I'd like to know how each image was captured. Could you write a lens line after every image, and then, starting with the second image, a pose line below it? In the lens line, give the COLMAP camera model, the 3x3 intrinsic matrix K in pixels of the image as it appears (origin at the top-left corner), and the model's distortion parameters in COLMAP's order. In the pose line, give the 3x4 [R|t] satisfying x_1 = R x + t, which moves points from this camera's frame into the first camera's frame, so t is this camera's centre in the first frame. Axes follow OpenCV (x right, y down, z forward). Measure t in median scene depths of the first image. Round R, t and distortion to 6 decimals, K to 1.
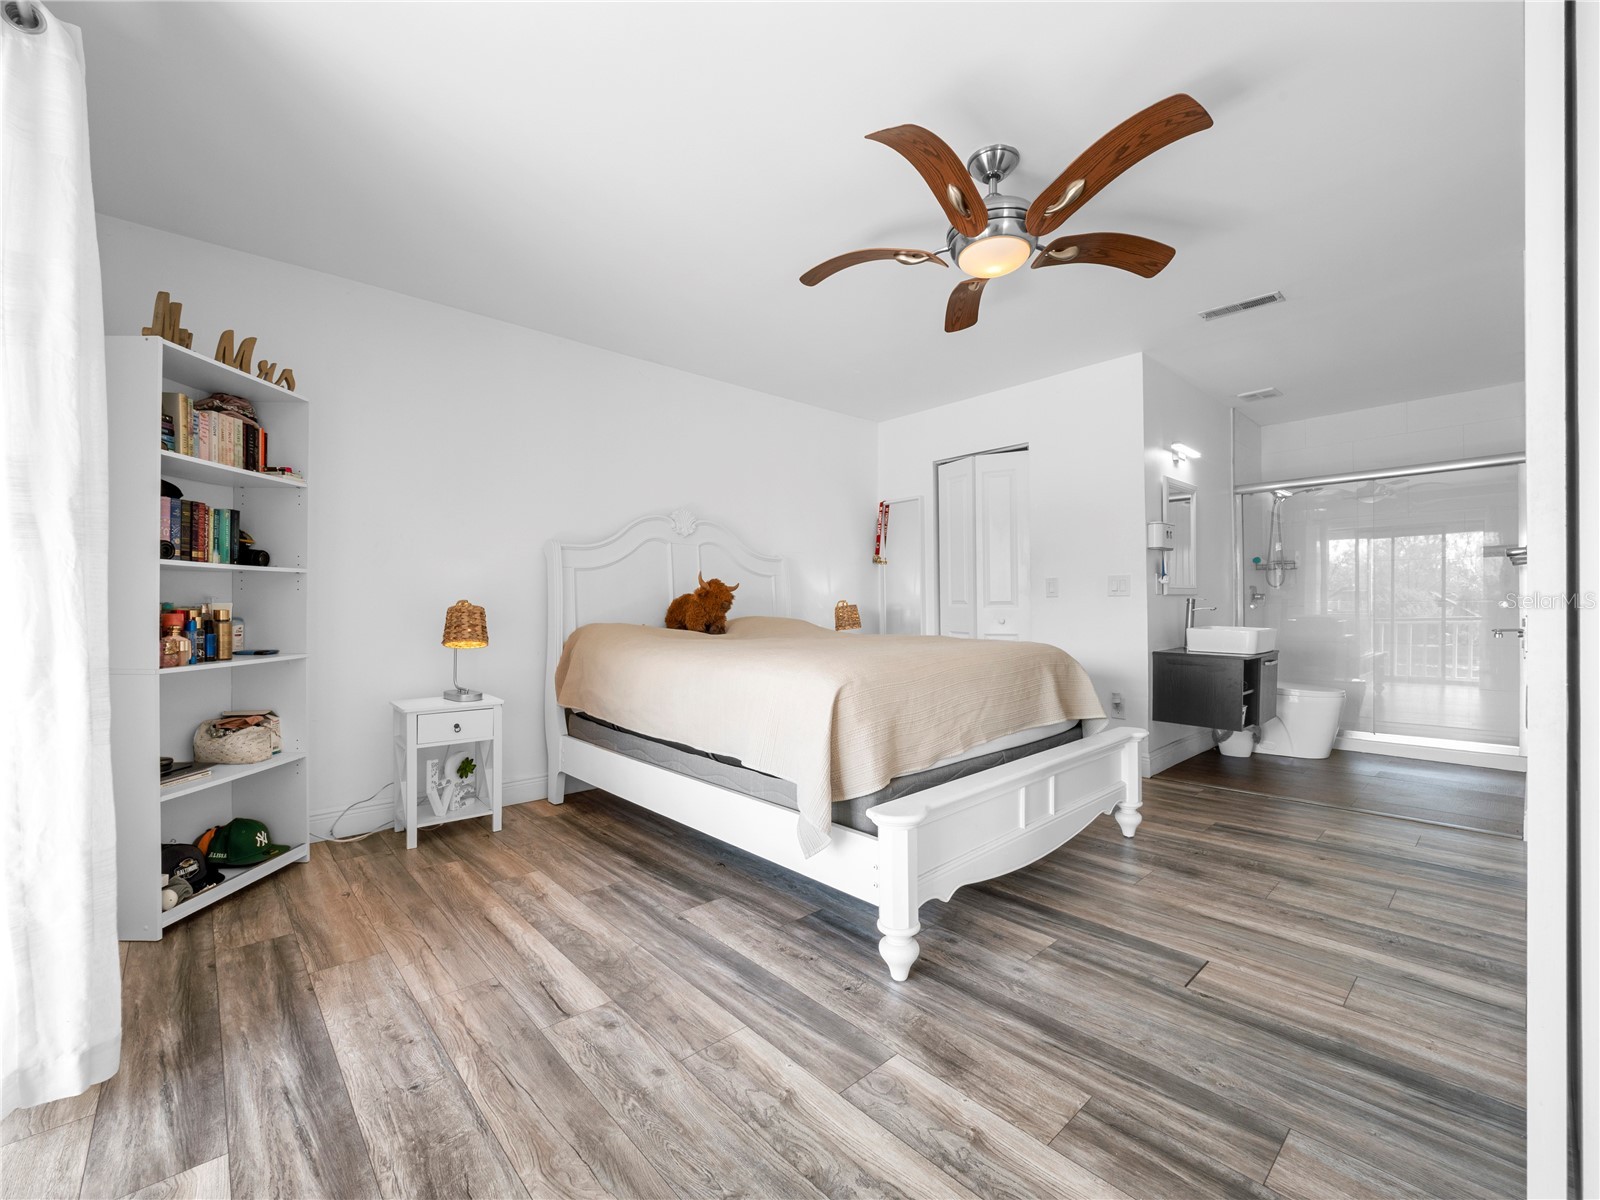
lens RADIAL K [[698.7, 0, 808.4], [0, 698.7, 604.9], [0, 0, 1]] dist [-0.018716, -0.000345]
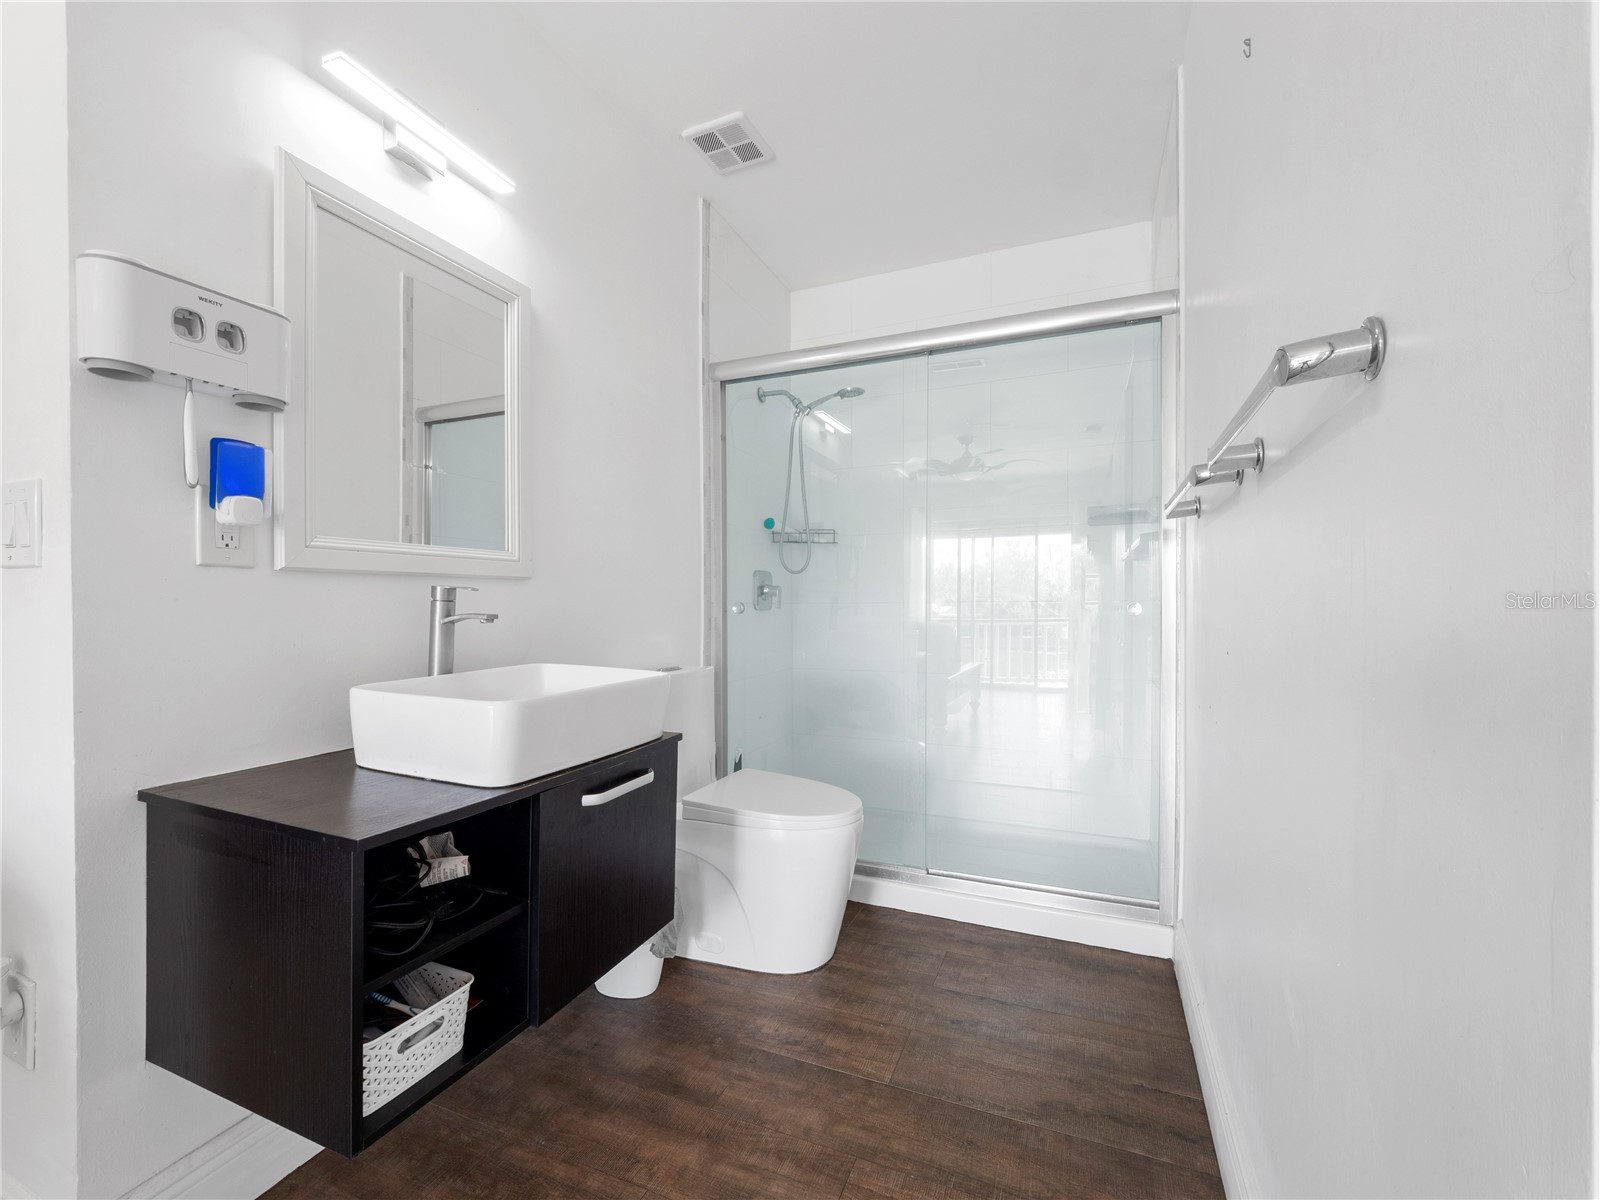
lens RADIAL K [[698.7, 0, 808.4], [0, 698.7, 604.9], [0, 0, 1]] dist [-0.018716, -0.000345]
pose [[0.908570, 0.011660, 0.417569, 0.257379], [-0.013661, 0.999905, 0.001804, -0.000984], [-0.417508, -0.007343, 0.908643, 0.280925]]
